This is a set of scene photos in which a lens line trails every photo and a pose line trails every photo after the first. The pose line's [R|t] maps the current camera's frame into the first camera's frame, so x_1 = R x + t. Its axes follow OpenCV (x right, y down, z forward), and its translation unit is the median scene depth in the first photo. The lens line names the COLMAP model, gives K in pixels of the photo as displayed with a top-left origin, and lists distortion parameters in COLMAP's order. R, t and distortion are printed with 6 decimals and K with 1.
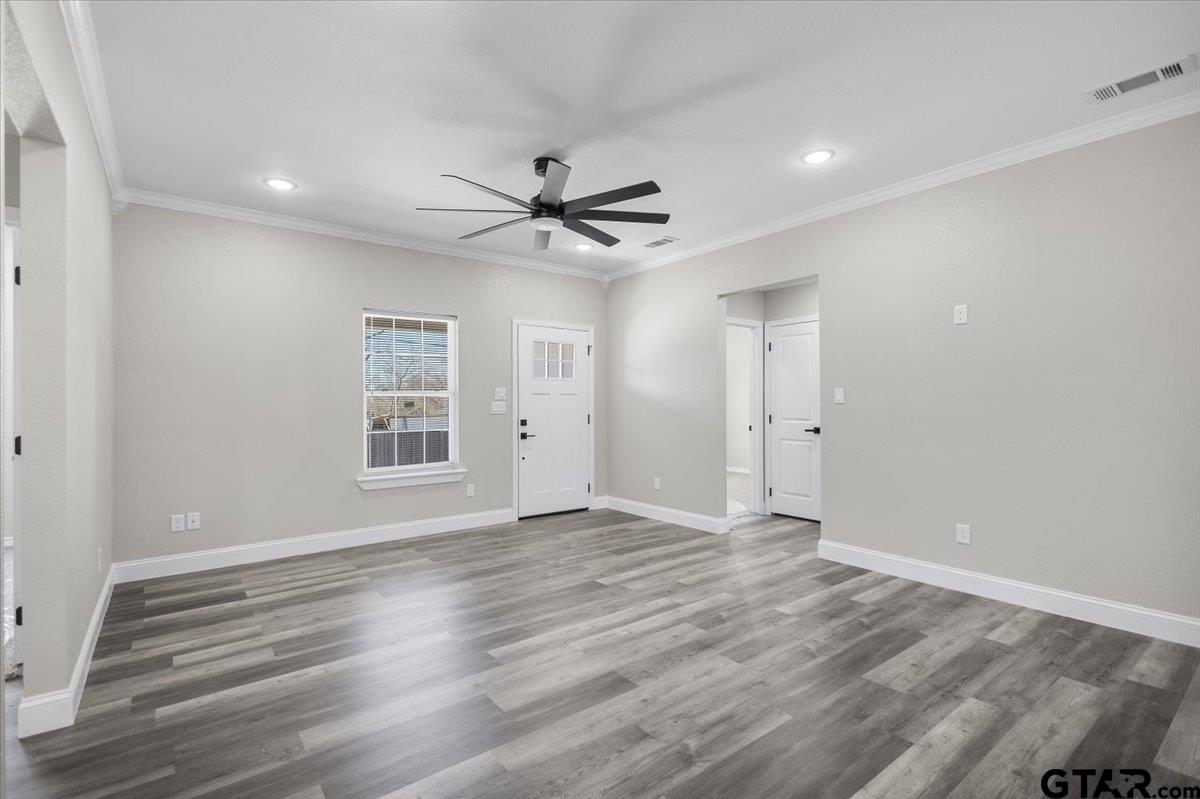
lens RADIAL K [[554.1, 0, 601.8], [0, 554.1, 401.7], [0, 0, 1]] dist [0.005245, -0.001346]
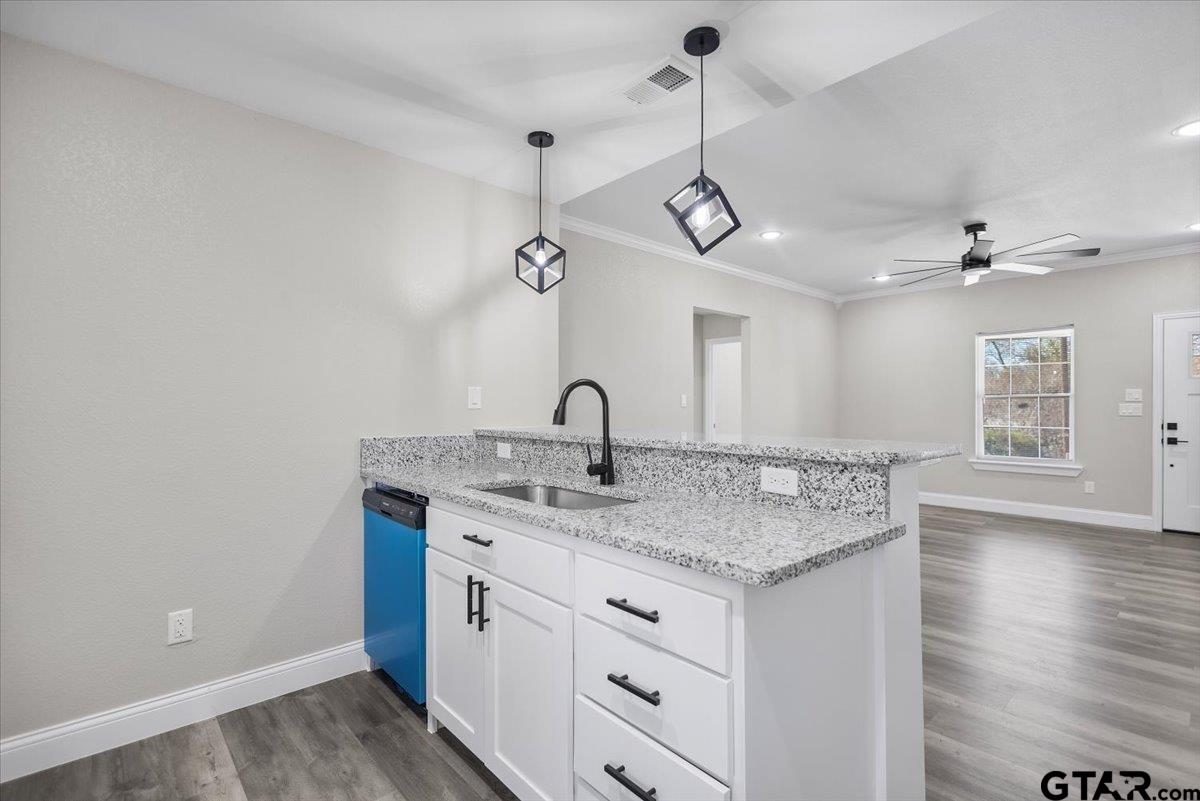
lens RADIAL K [[554.1, 0, 598.1], [0, 554.1, 405.7], [0, 0, 1]] dist [0.005245, -0.001346]
pose [[0.069581, 0.006436, -0.997556, 1.154344], [0.001096, 0.999978, 0.006528, -0.005022], [0.997576, -0.001548, 0.069572, -0.006398]]
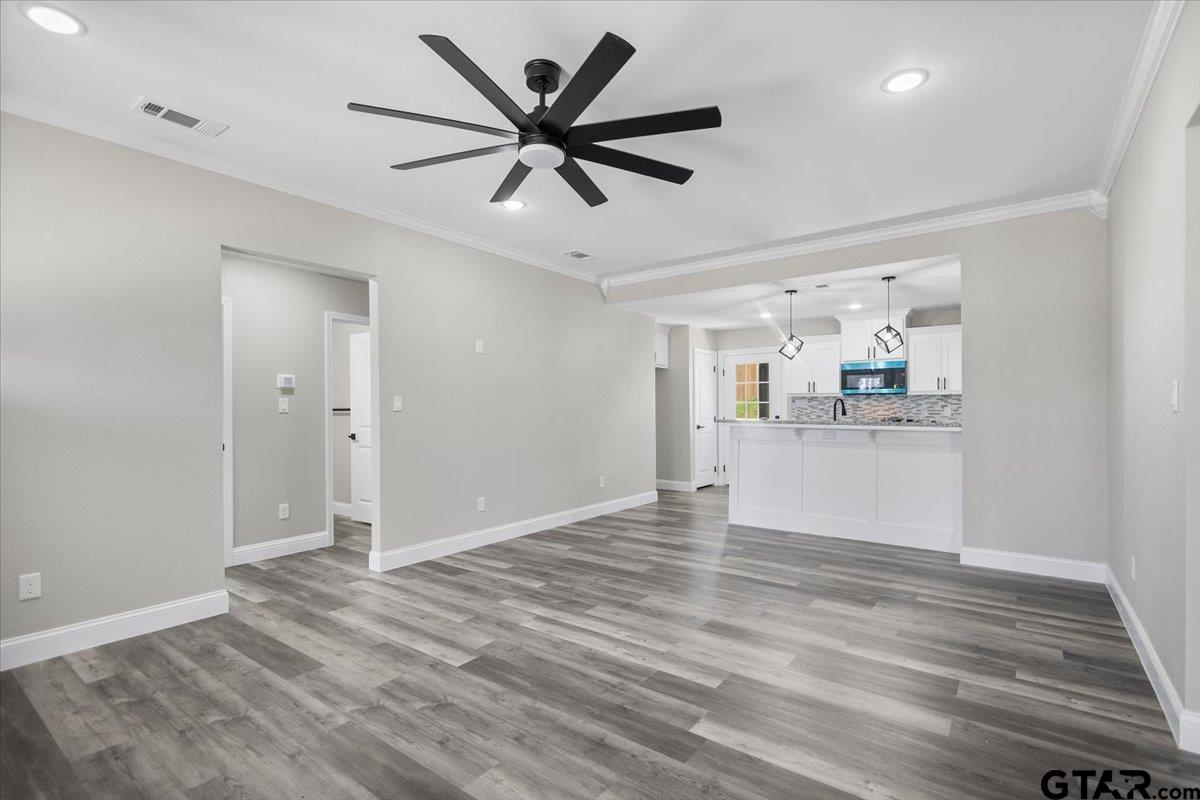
lens RADIAL K [[554.1, 0, 606.7], [0, 554.1, 404.1], [0, 0, 1]] dist [0.005245, -0.001346]
pose [[-0.263652, 0.013809, 0.964519, -0.787786], [0.003941, 0.999905, -0.013239, 0.006391], [-0.964610, 0.000311, -0.263681, 1.078966]]
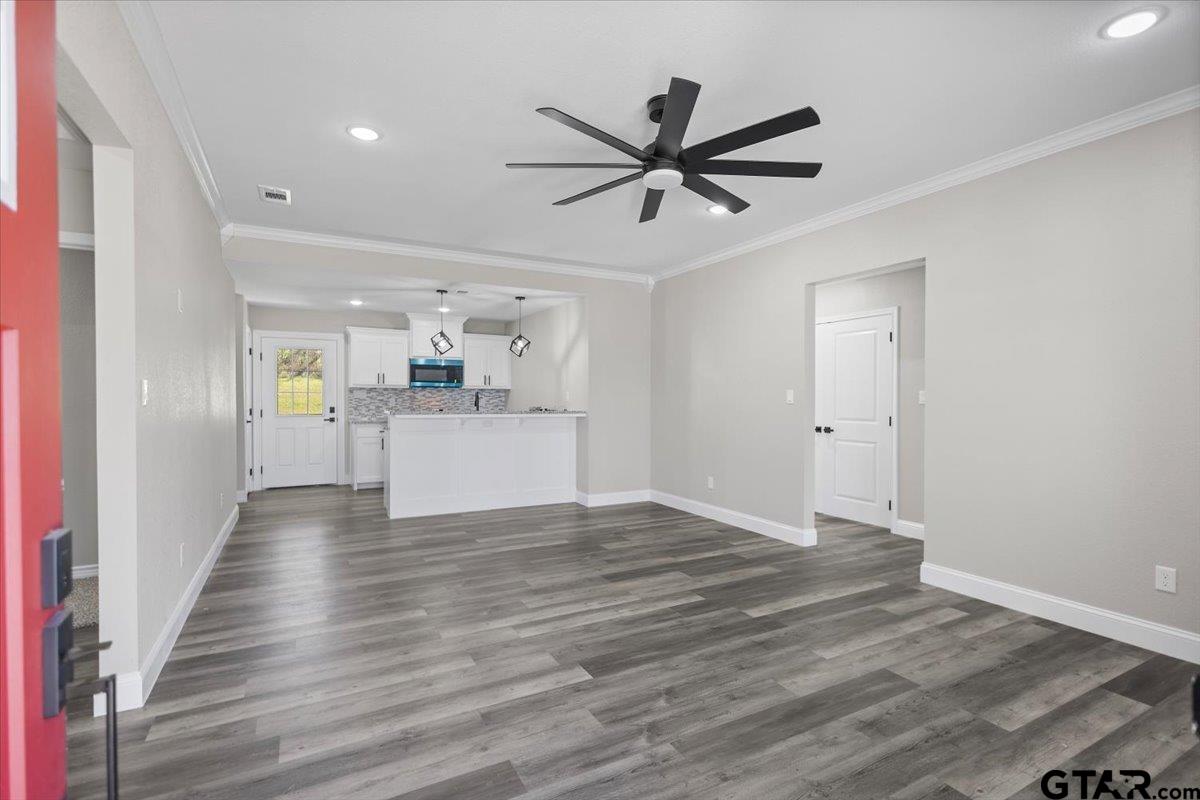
lens RADIAL K [[554.1, 0, 589.8], [0, 554.1, 399.8], [0, 0, 1]] dist [0.005245, -0.001346]
pose [[-0.983072, 0.000304, 0.183217, -0.138365], [0.000846, 0.999995, 0.002879, -0.006228], [-0.183216, 0.002985, -0.983068, 1.765000]]
